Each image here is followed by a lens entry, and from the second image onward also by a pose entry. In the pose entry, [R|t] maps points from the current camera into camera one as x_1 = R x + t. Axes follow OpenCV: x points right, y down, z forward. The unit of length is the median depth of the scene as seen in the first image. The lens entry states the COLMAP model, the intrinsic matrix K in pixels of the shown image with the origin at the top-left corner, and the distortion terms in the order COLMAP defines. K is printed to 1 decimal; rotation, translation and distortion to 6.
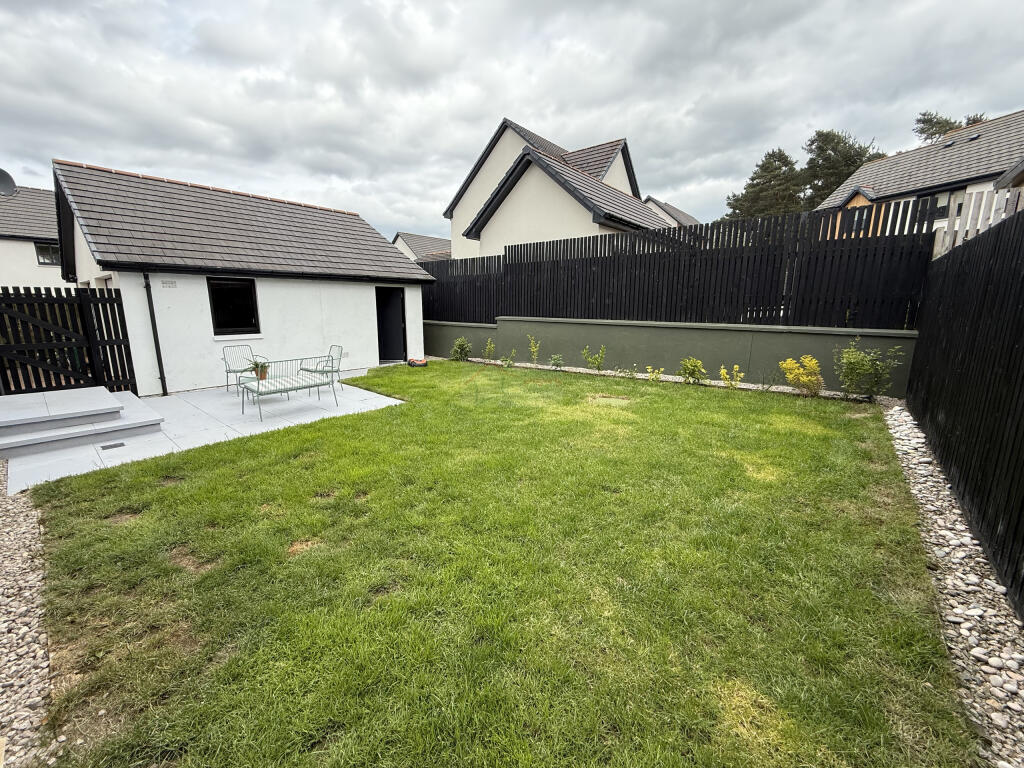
lens RADIAL K [[402.9, 0, 507.7], [0, 402.9, 379.4], [0, 0, 1]] dist [0.000627, 0.000579]
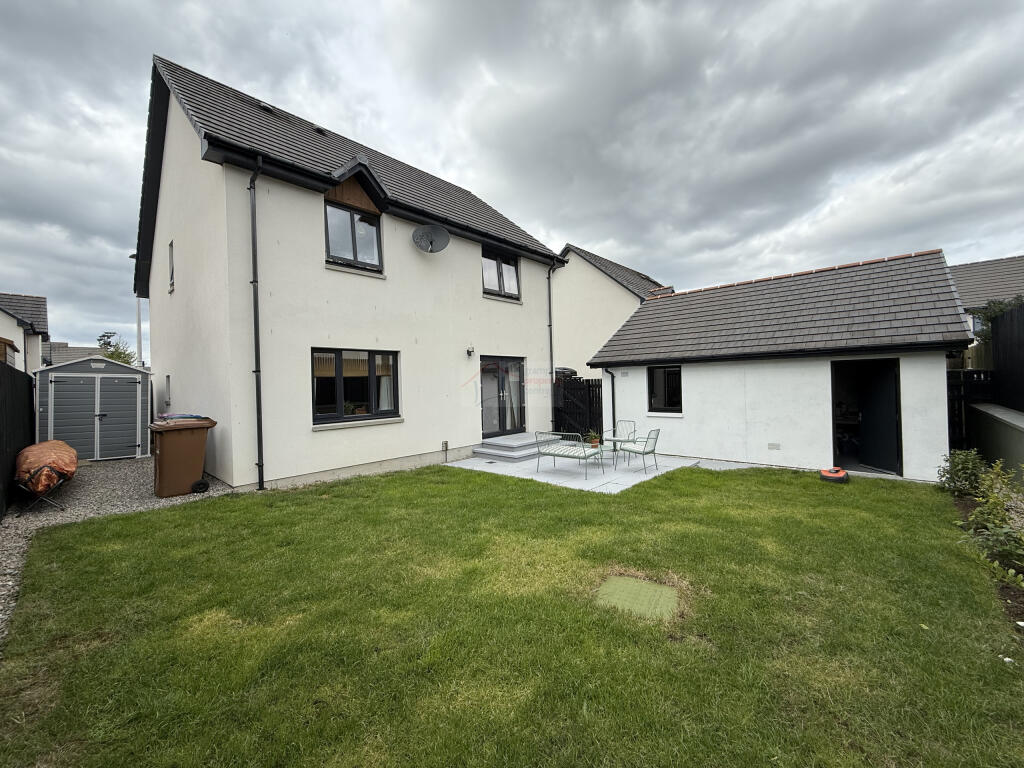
lens RADIAL K [[402.9, 0, 507.8], [0, 402.9, 385.1], [0, 0, 1]] dist [0.000627, 0.000579]
pose [[-0.039262, -0.002206, -0.999227, 0.512337], [-0.156720, 0.987635, 0.003978, -0.119556], [0.986862, 0.156754, -0.039122, 0.557781]]
